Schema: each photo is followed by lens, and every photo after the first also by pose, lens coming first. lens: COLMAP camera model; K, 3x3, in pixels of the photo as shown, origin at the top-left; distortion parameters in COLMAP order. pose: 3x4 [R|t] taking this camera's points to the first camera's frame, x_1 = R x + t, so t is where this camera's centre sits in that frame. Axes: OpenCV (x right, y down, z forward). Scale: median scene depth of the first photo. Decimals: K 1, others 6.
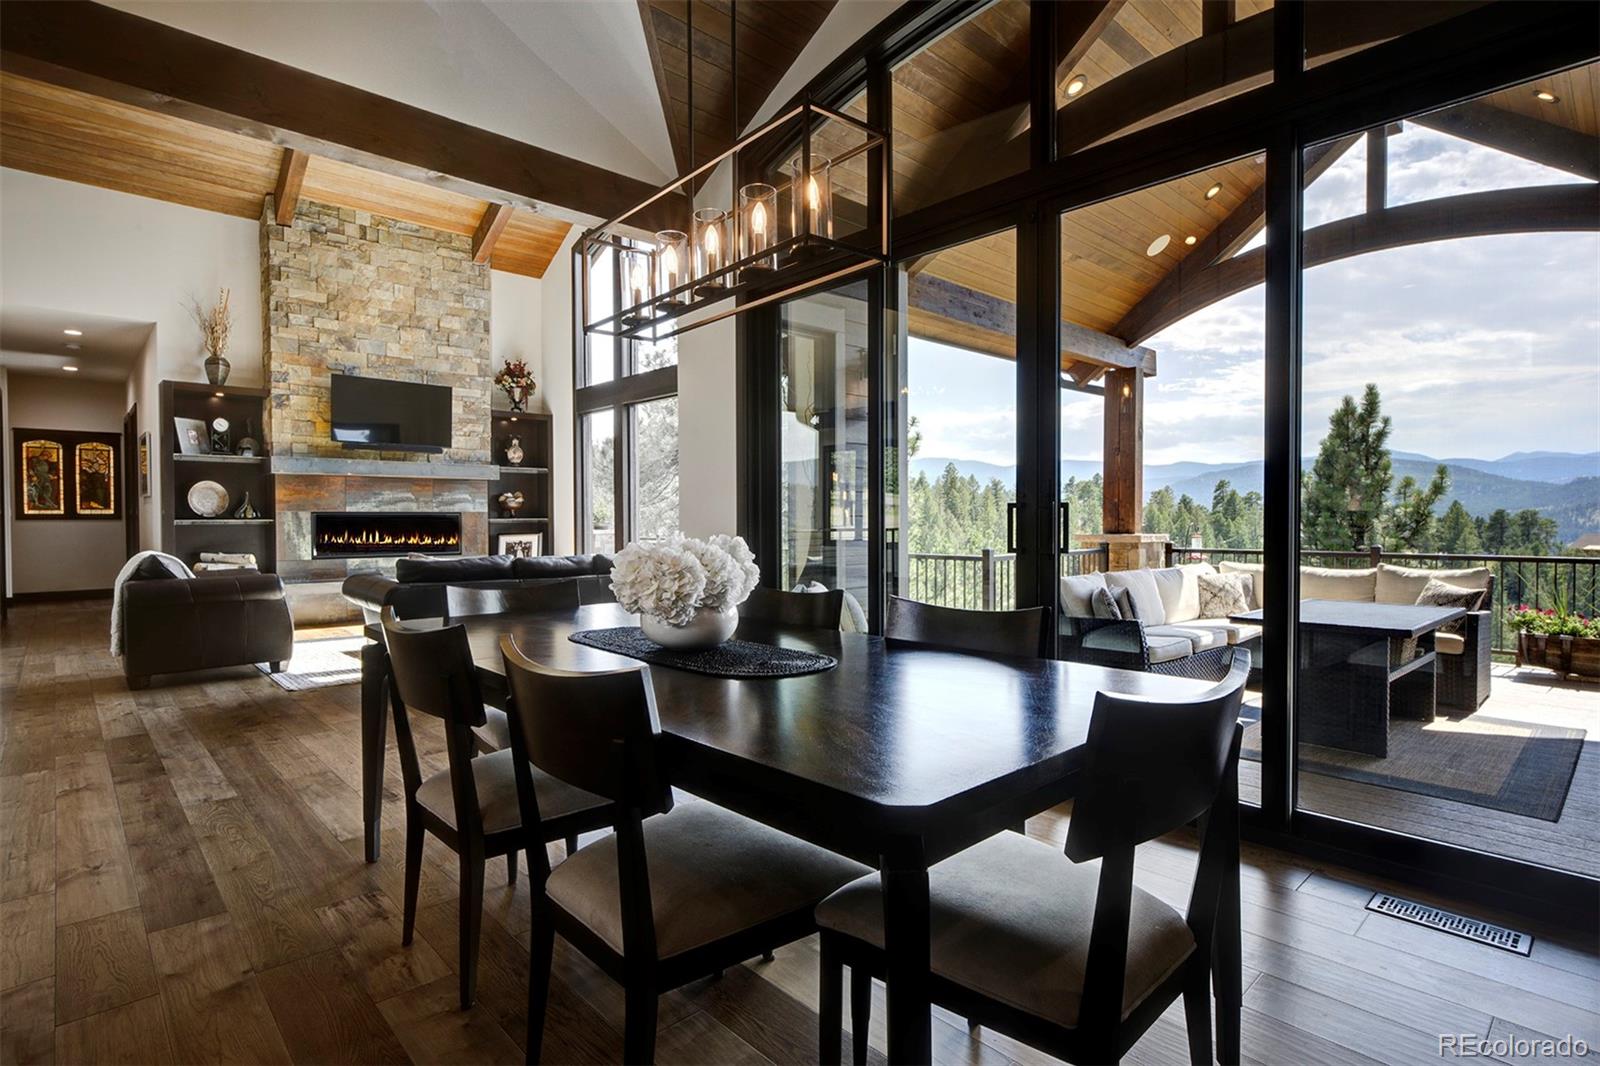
lens RADIAL K [[822.2, 0, 803.6], [0, 822.2, 538.8], [0, 0, 1]] dist [-0.004146, 0.000885]
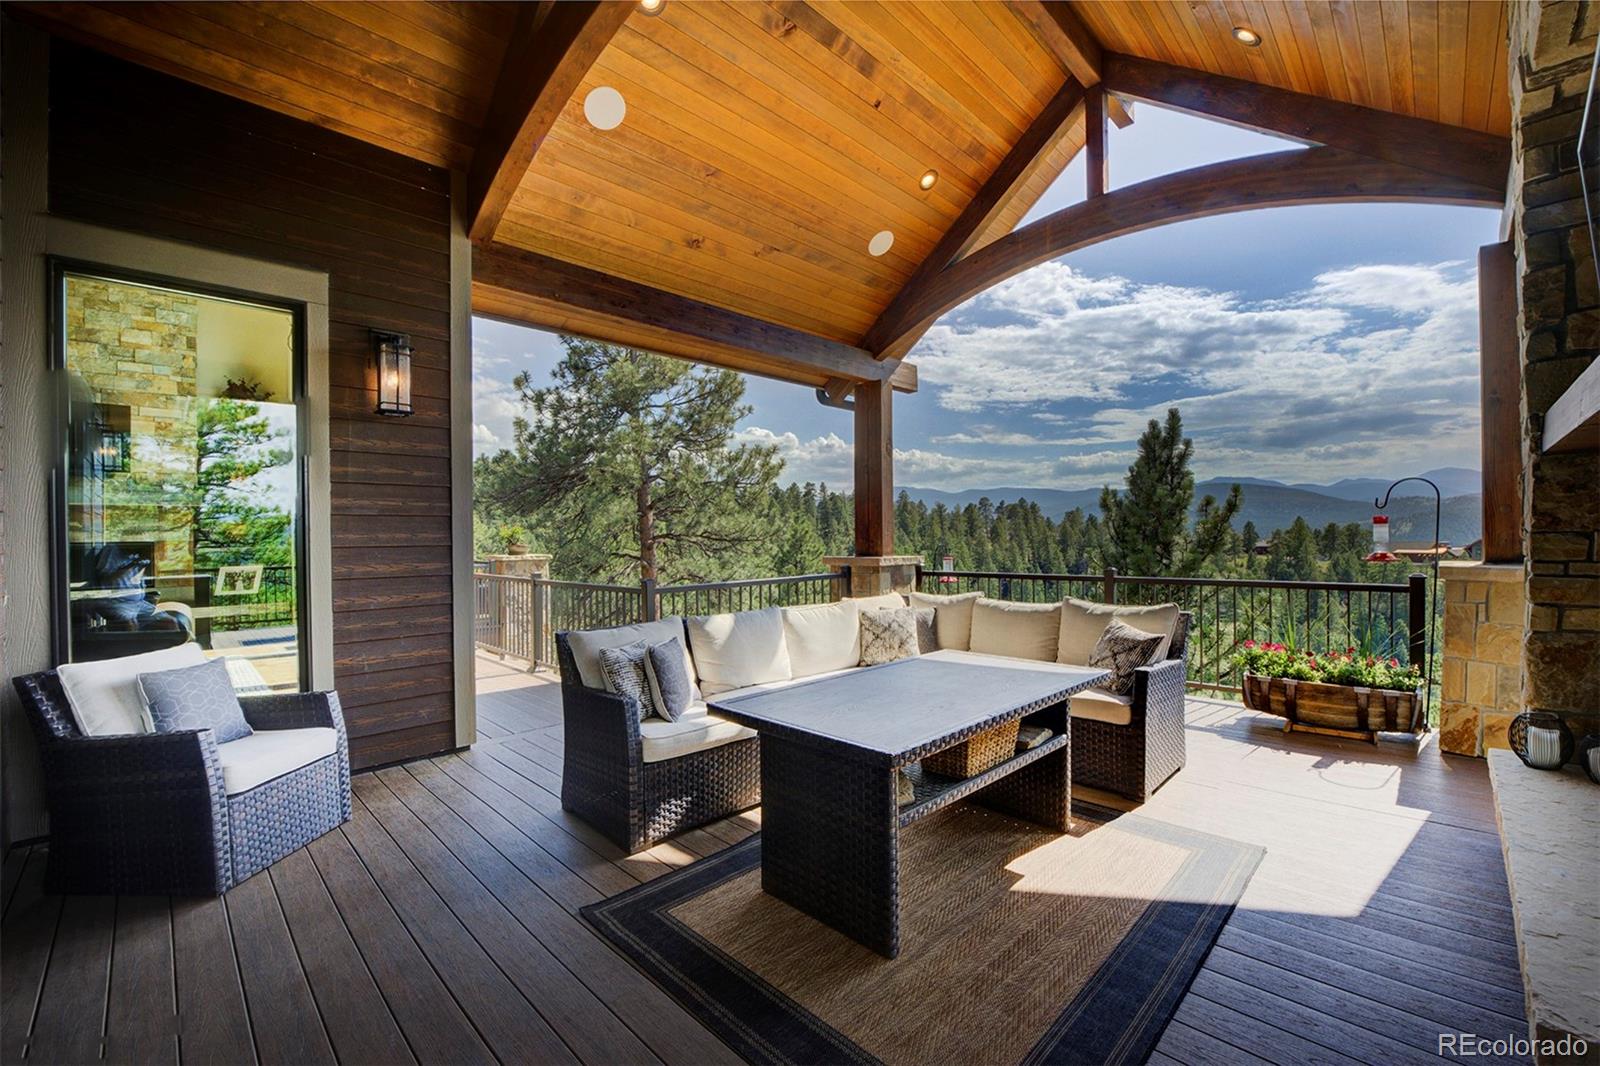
lens RADIAL K [[649.6, 0, 830.2], [0, 649.6, 543.2], [0, 0, 1]] dist [-0.018055, -0.000388]
pose [[0.999356, -0.012334, 0.033697, 0.314613], [0.012787, 0.999830, -0.013274, -0.011736], [-0.033528, 0.013696, 0.999344, 0.257073]]
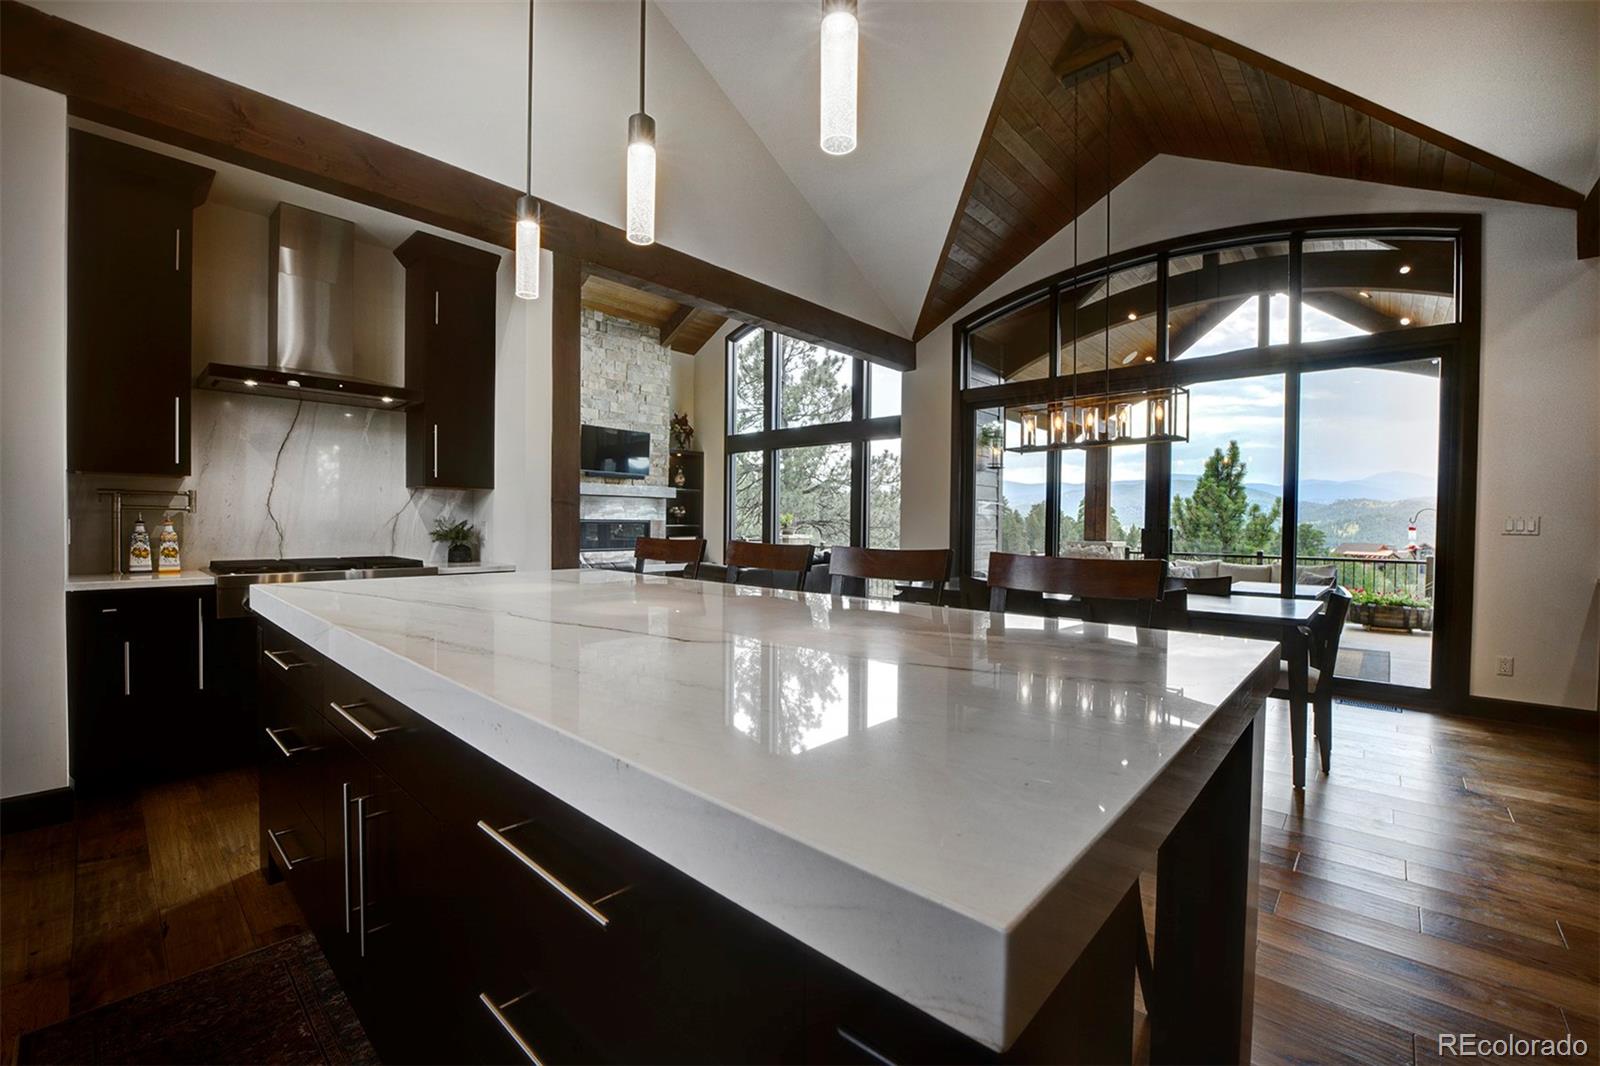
lens RADIAL K [[693.2, 0, 797.3], [0, 693.2, 536.6], [0, 0, 1]] dist [-0.017939, 0.000949]
pose [[0.995959, 0.012867, 0.088879, -0.288696], [-0.012531, 0.999912, -0.004340, -0.002026], [-0.088927, 0.003209, 0.996033, -0.235408]]
